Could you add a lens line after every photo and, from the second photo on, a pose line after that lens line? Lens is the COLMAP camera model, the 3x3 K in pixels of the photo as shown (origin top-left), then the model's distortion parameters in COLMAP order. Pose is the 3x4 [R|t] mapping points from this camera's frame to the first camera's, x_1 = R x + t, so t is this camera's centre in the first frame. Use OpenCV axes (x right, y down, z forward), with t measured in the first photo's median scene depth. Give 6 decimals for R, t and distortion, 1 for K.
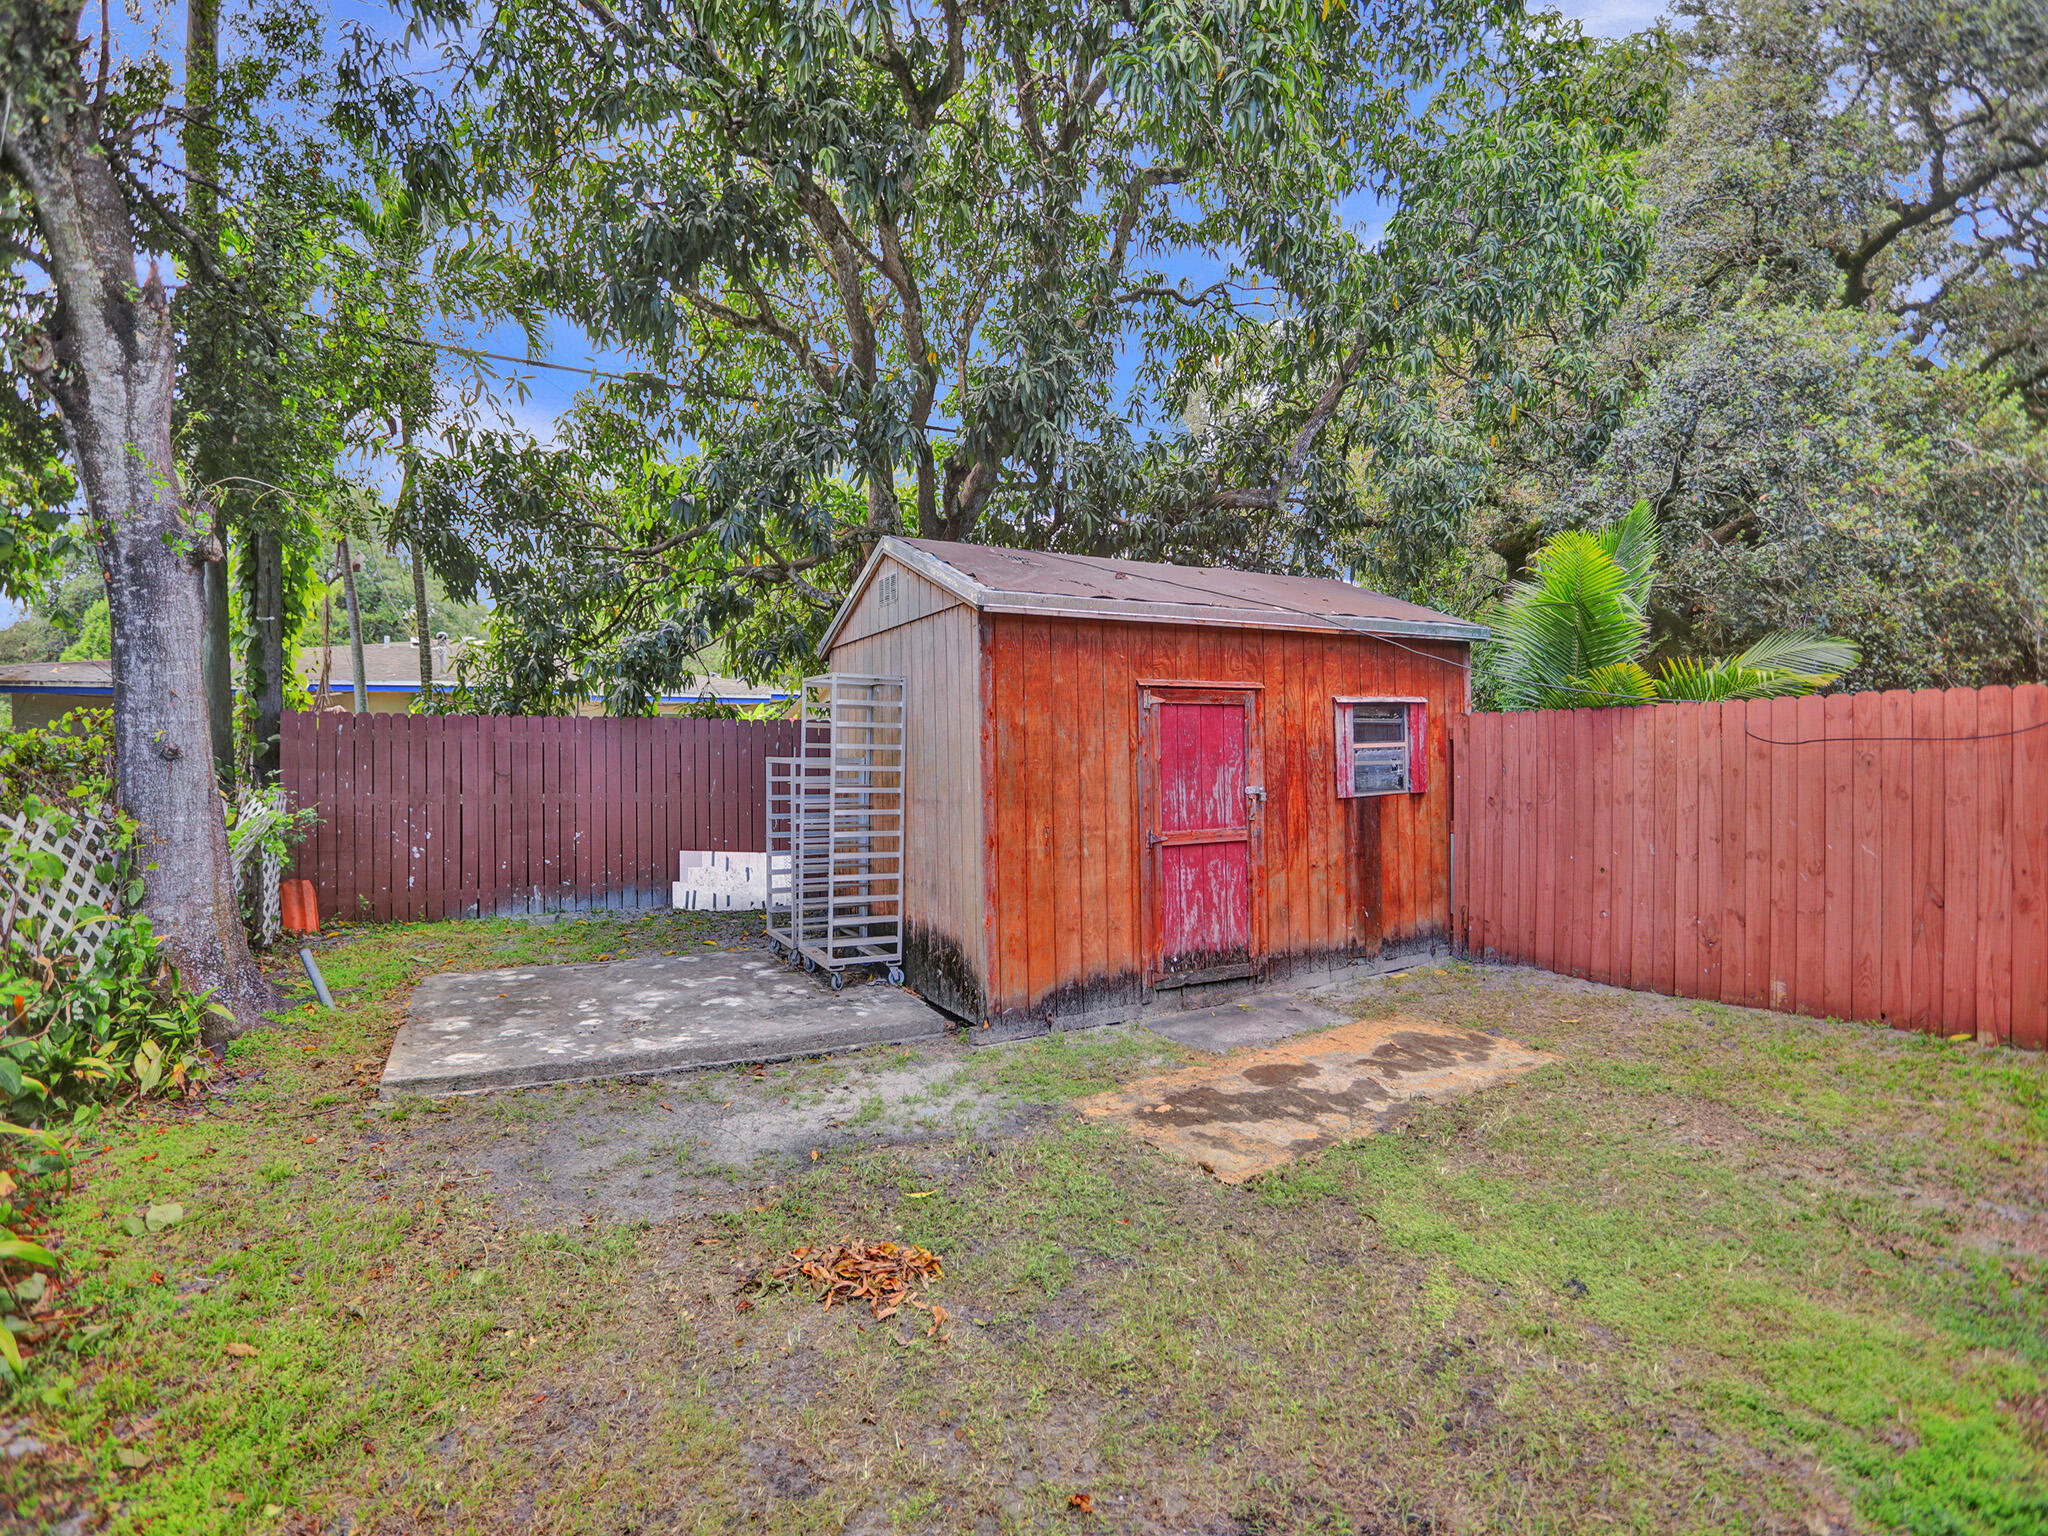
lens RADIAL K [[986.0, 0, 1014.8], [0, 986.0, 759.5], [0, 0, 1]] dist [-0.025669, 0.013620]
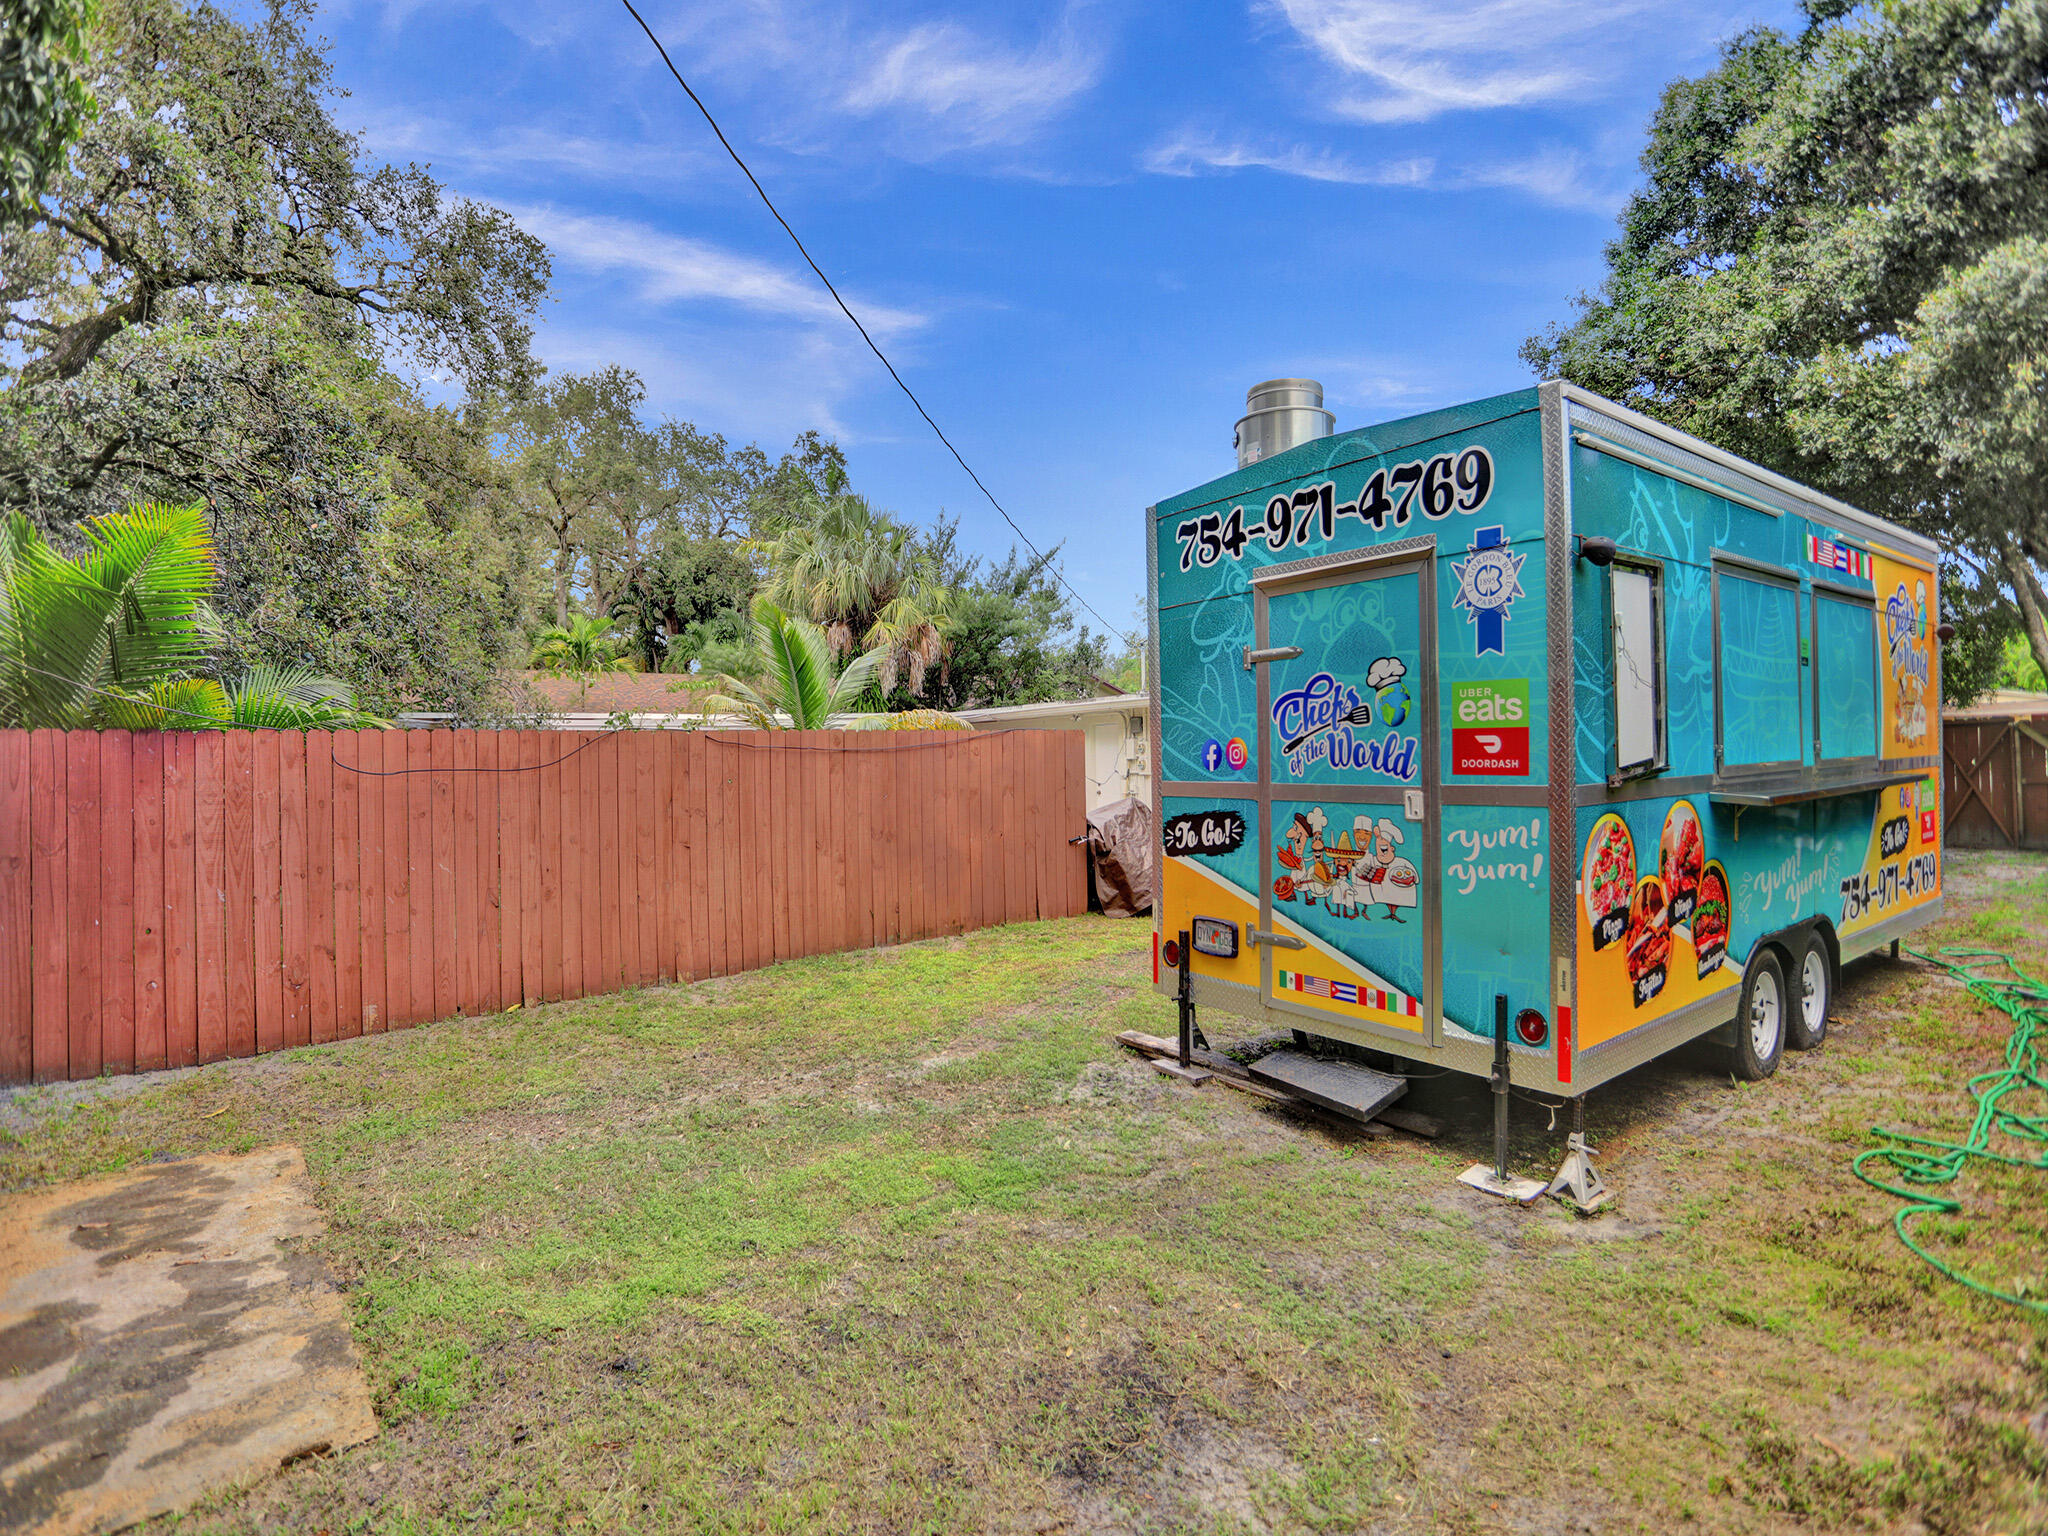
lens RADIAL K [[986.0, 0, 1014.8], [0, 986.0, 759.5], [0, 0, 1]] dist [-0.025669, 0.013620]
pose [[-0.100377, 0.022529, 0.994694, -0.353039], [0.021921, 0.999551, -0.020427, 0.004600], [-0.994708, 0.019754, -0.100826, 0.468639]]
